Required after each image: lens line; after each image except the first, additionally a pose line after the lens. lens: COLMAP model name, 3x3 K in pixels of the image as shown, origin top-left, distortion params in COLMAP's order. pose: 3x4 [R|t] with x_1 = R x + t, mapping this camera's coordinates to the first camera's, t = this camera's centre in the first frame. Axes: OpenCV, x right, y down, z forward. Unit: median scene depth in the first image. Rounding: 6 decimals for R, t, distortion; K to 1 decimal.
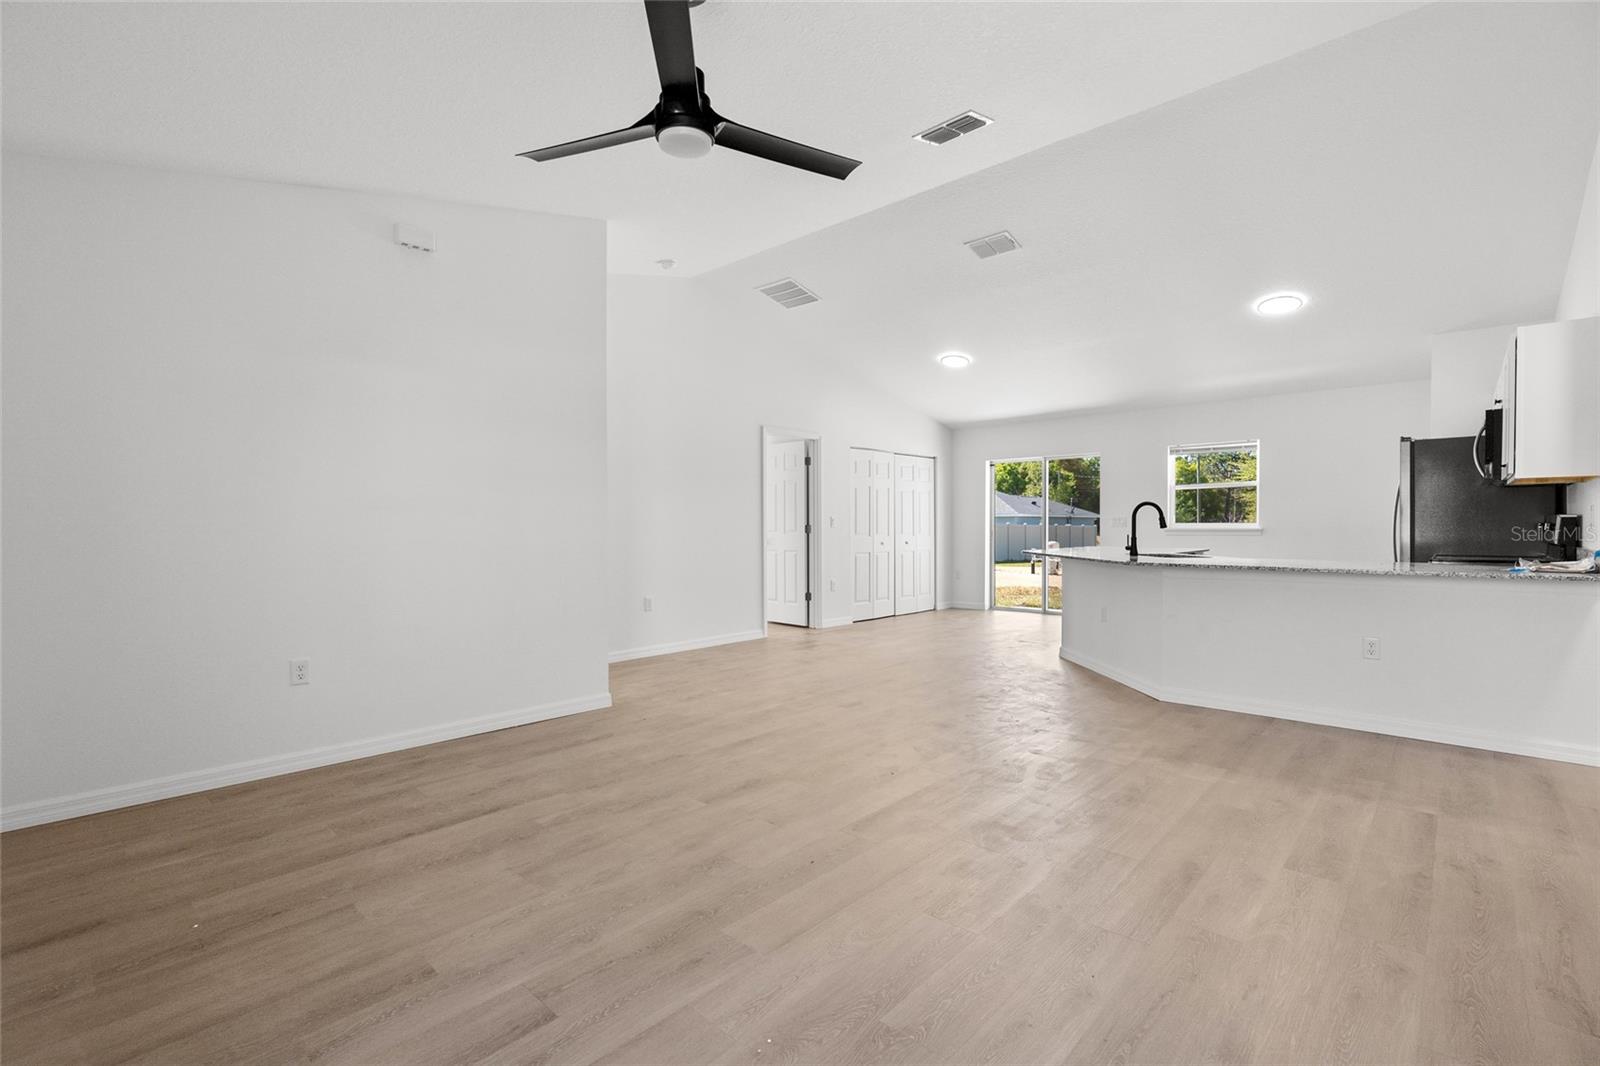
lens RADIAL K [[729.5, 0, 790.2], [0, 729.5, 534.6], [0, 0, 1]] dist [-0.007968, 0.001115]
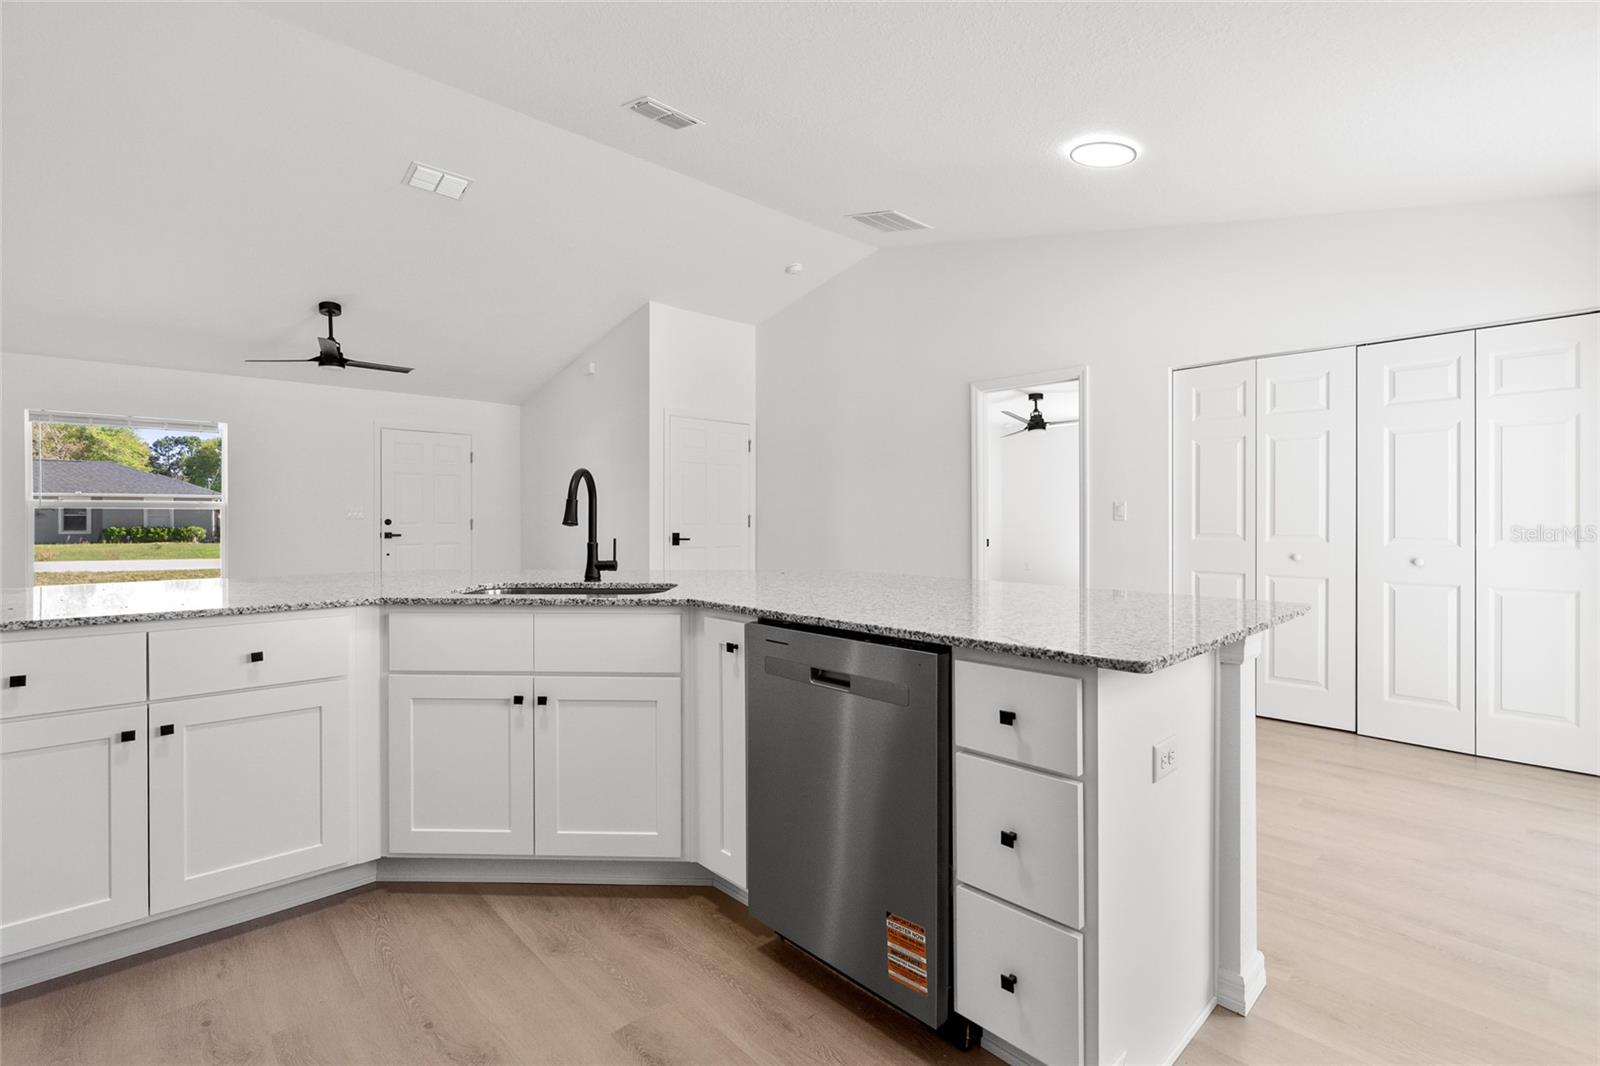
lens RADIAL K [[729.5, 0, 820.4], [0, 729.5, 520.4], [0, 0, 1]] dist [-0.007968, 0.001115]
pose [[-0.056176, 0.008119, -0.998388, 0.554301], [-0.012298, 0.999885, 0.008824, -0.010150], [0.998345, 0.012774, -0.056070, 0.686657]]
